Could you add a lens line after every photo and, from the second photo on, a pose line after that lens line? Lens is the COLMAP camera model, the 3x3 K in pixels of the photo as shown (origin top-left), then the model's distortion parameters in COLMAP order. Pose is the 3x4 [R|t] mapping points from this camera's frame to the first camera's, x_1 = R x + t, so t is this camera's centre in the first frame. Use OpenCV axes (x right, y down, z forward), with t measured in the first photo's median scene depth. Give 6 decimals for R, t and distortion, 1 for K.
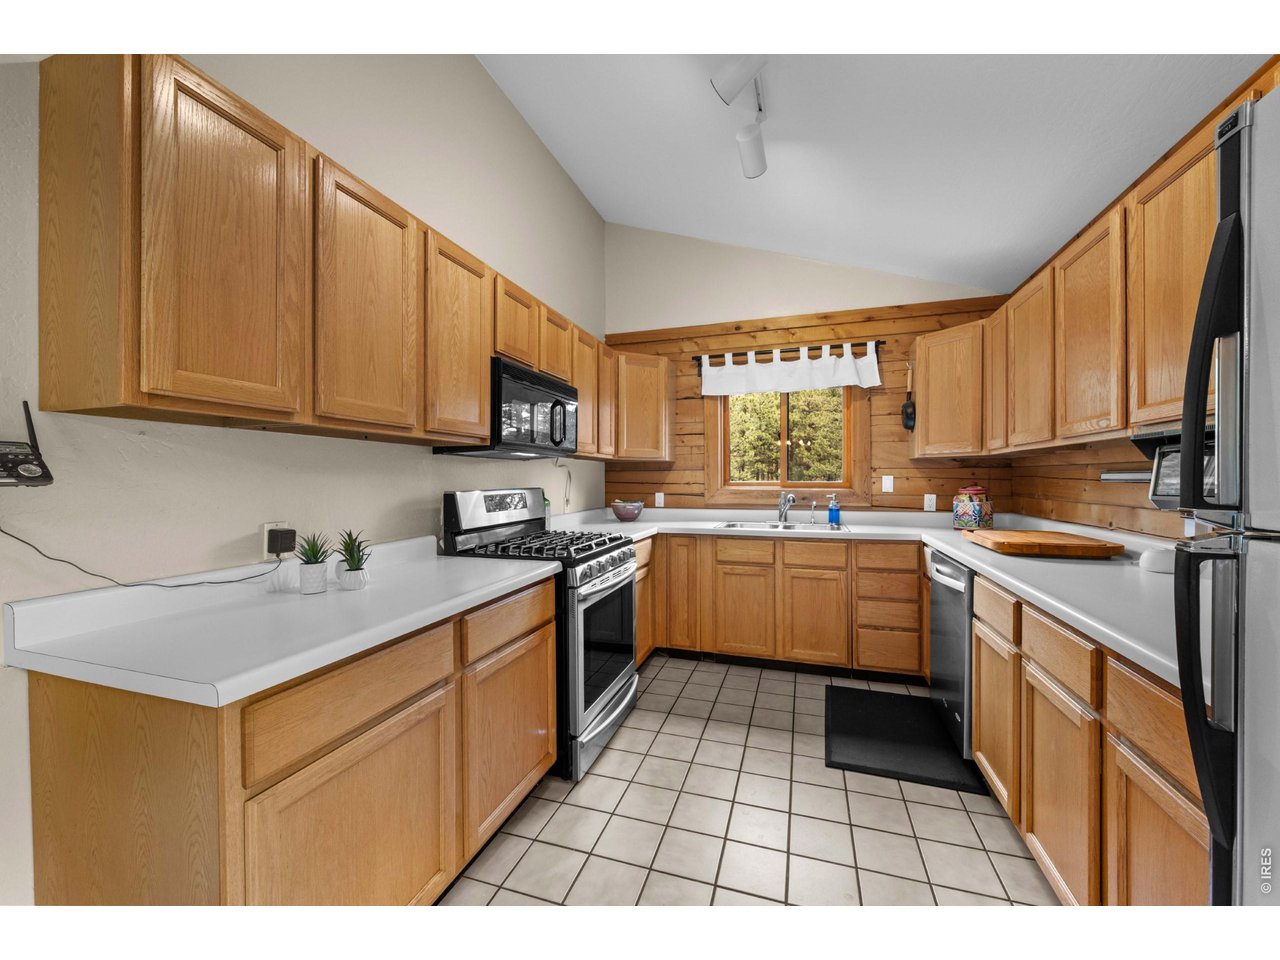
lens RADIAL K [[503.8, 0, 634.4], [0, 503.8, 480.5], [0, 0, 1]] dist [-0.000644, -0.000140]
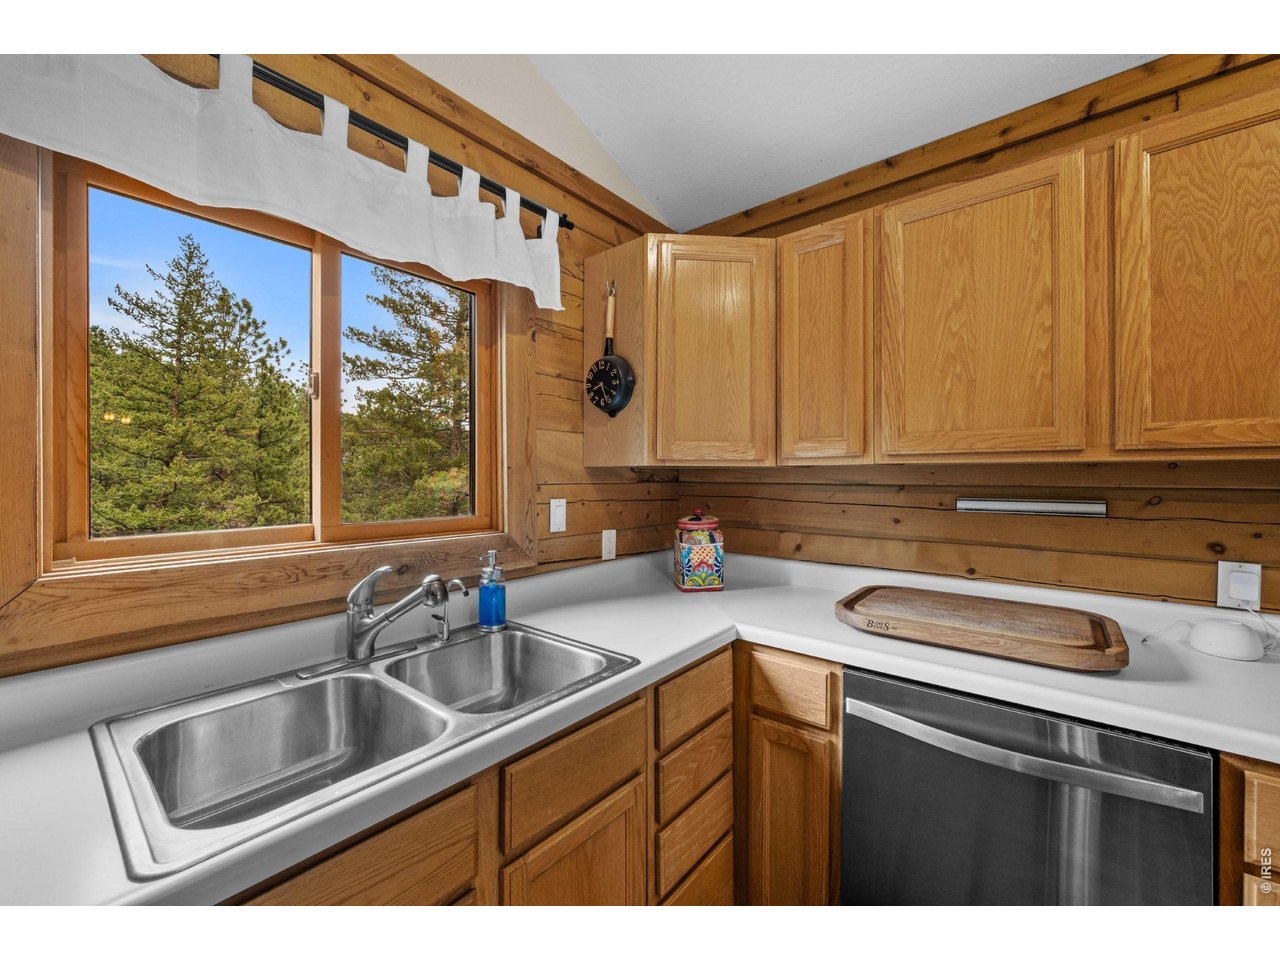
lens RADIAL K [[511.6, 0, 634.7], [0, 511.6, 473.3], [0, 0, 1]] dist [-0.001230, -0.000112]
pose [[0.359875, 0.006918, 0.932975, 0.060962], [0.004650, 0.999947, -0.009208, -0.031010], [-0.932989, 0.007653, 0.359824, 0.772356]]
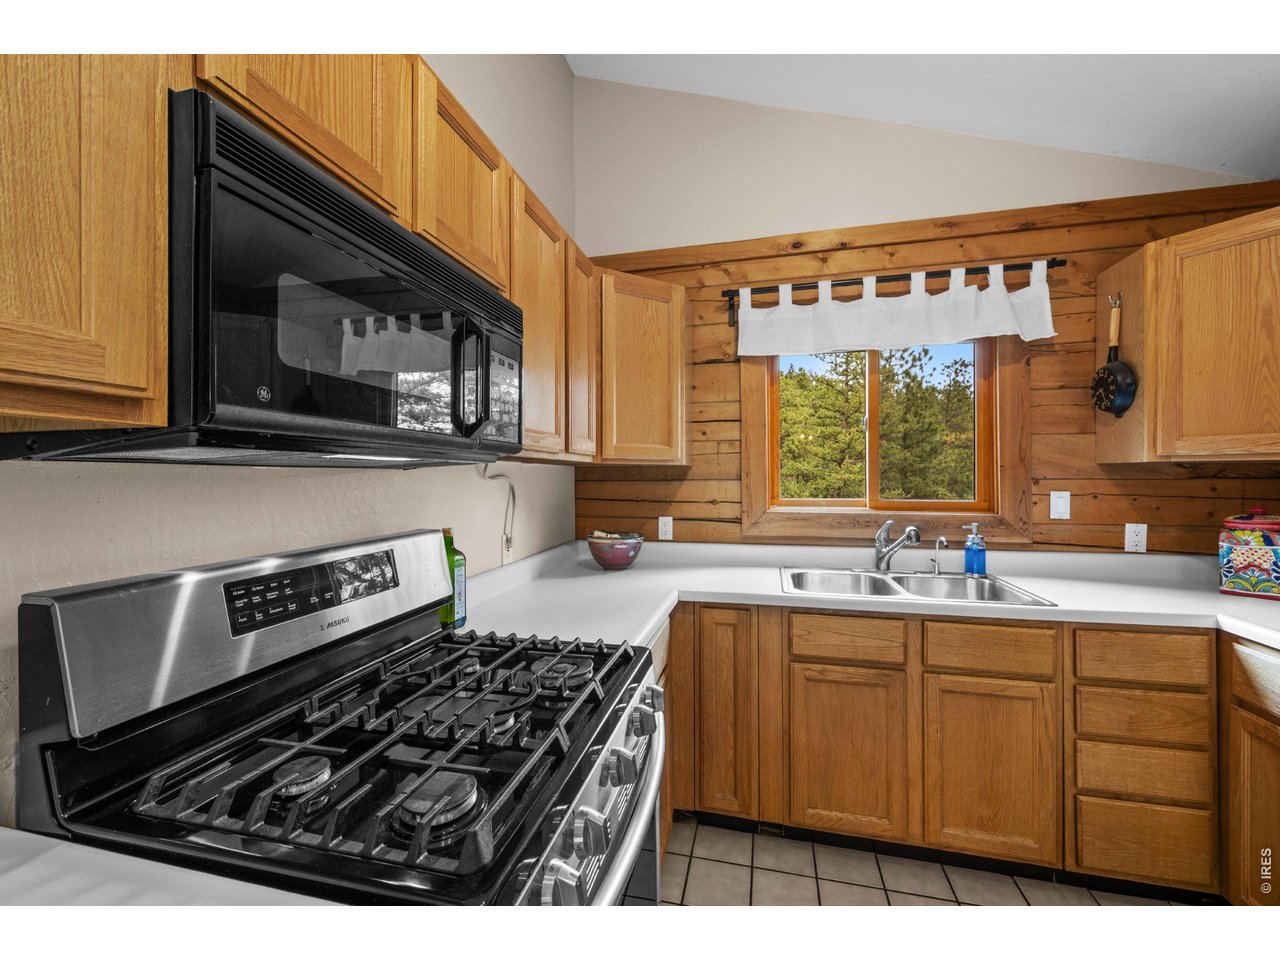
lens RADIAL K [[516.8, 0, 638.1], [0, 516.8, 476.8], [0, 0, 1]] dist [-0.000798, -0.000188]
pose [[0.996718, -0.001859, 0.080934, -0.040492], [0.002046, 0.999995, -0.002219, -0.027244], [-0.080930, 0.002378, 0.996717, 0.450849]]
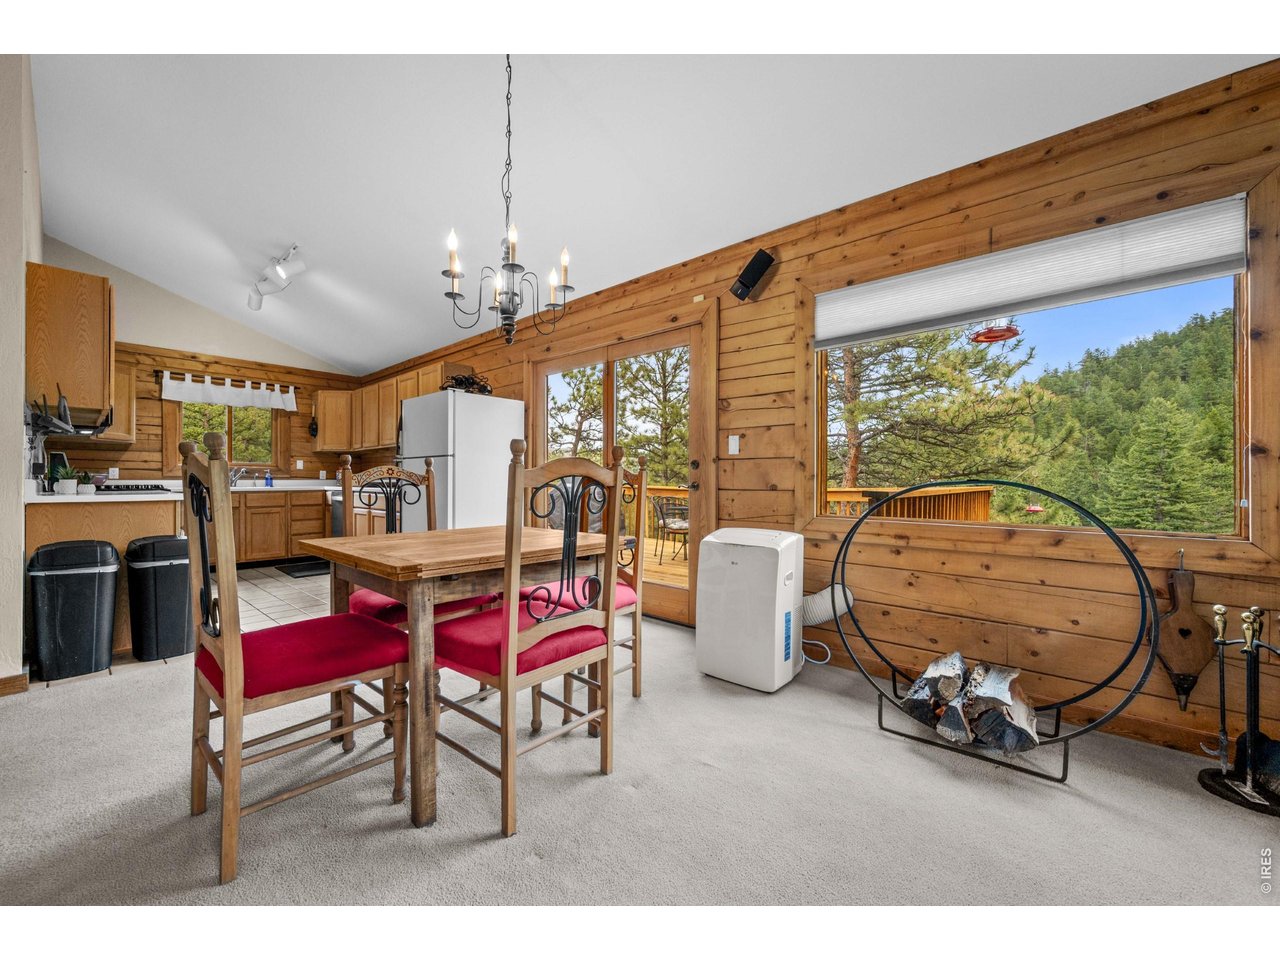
lens RADIAL K [[503.8, 0, 634.4], [0, 503.8, 480.5], [0, 0, 1]] dist [-0.000644, -0.000140]
pose [[0.389661, 0.005371, 0.920942, -0.734055], [0.005034, 0.999956, -0.007962, 0.087842], [-0.920944, 0.007739, 0.389617, -0.862134]]
